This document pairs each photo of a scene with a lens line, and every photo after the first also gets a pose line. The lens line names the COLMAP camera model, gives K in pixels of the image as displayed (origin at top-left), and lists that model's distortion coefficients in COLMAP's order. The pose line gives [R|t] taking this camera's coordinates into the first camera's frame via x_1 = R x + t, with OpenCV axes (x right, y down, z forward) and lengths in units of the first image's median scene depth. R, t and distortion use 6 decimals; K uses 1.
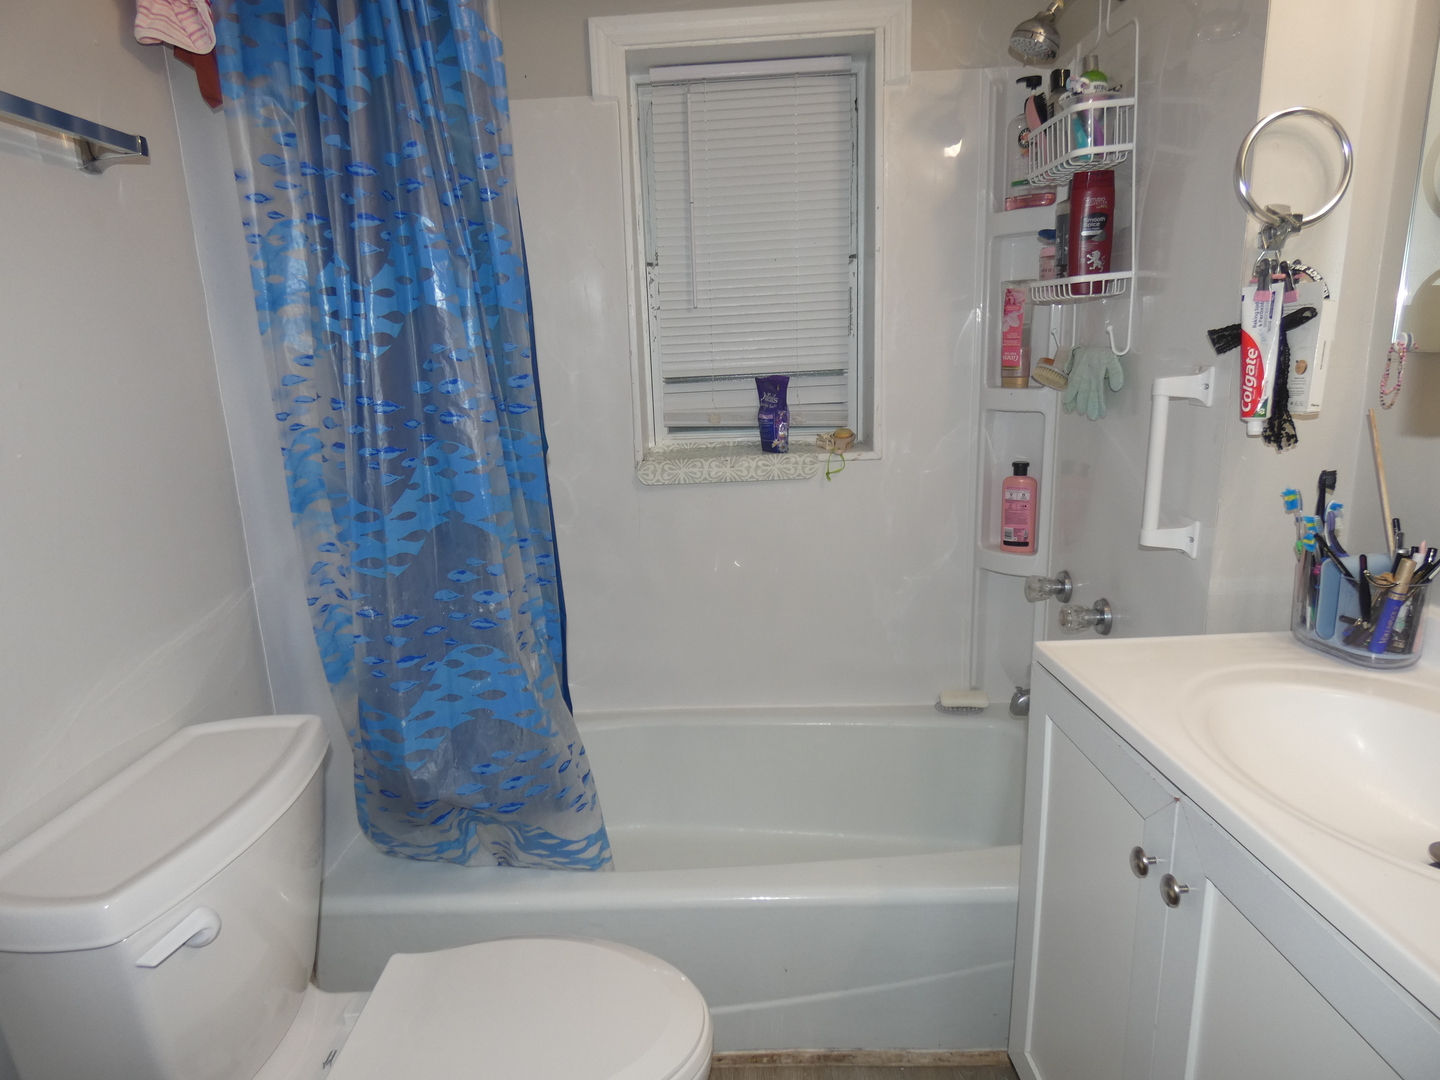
lens RADIAL K [[878.6, 0, 720.0], [0, 878.6, 540.0], [0, 0, 1]] dist [0.018222, -0.008218]
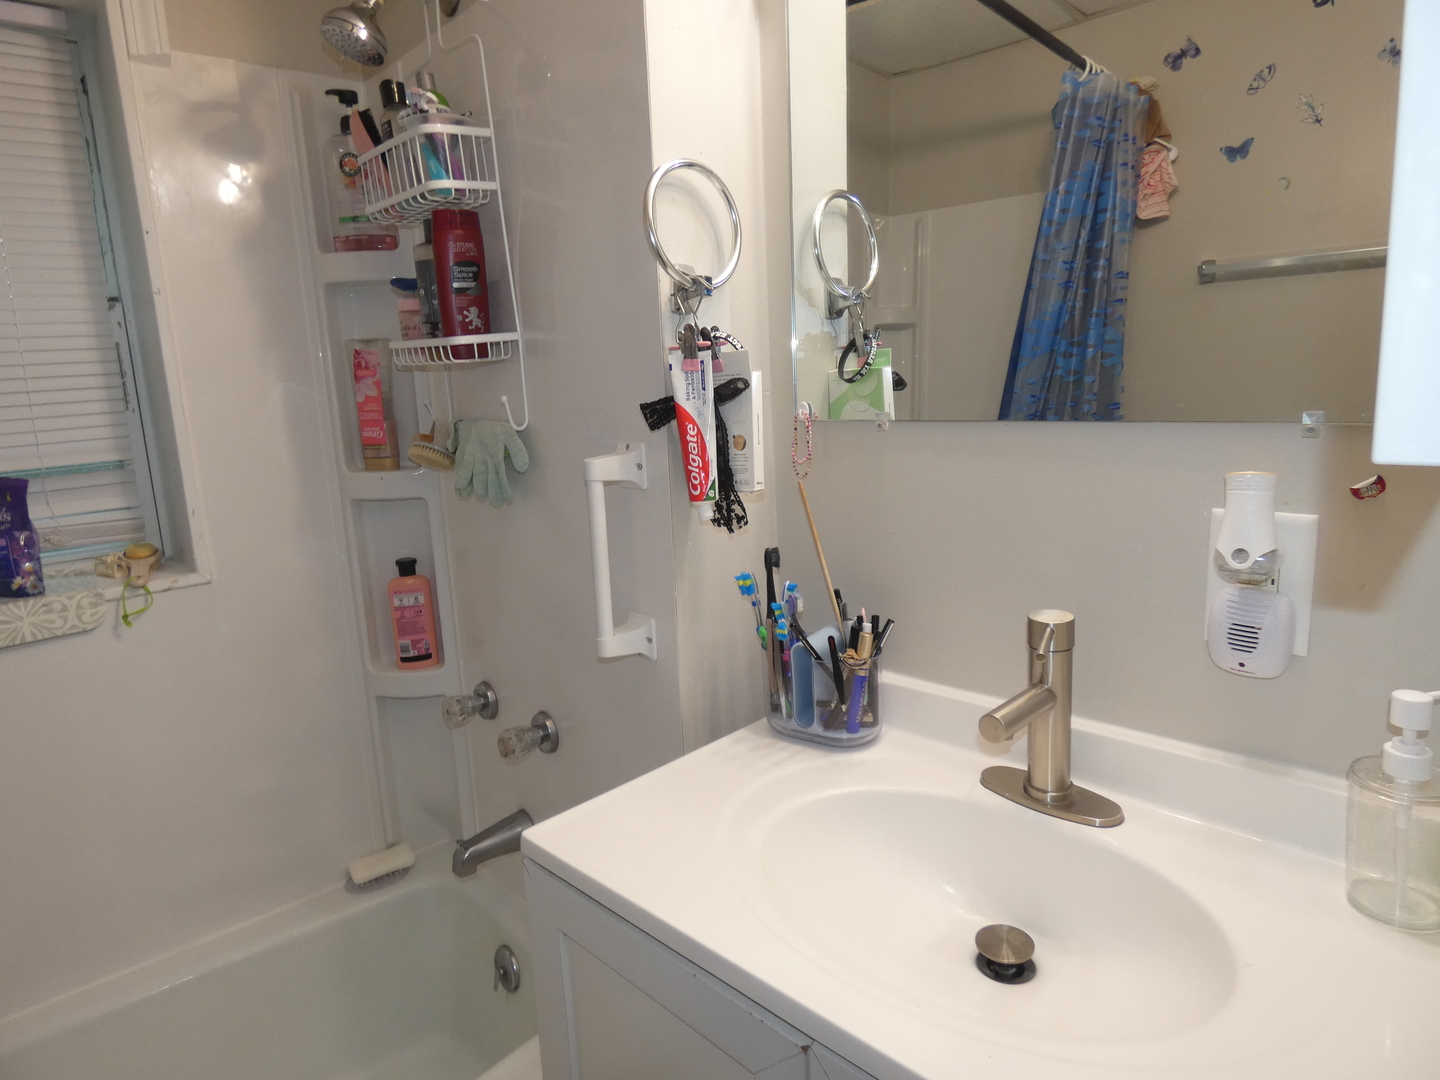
lens RADIAL K [[852.1, 0, 721.0], [0, 852.1, 531.9], [0, 0, 1]] dist [0.000735, -0.012846]
pose [[0.724446, -0.130465, 0.676873, 0.030258], [0.173196, 0.984877, 0.004462, -0.086909], [-0.667219, 0.113999, 0.736087, 0.293164]]
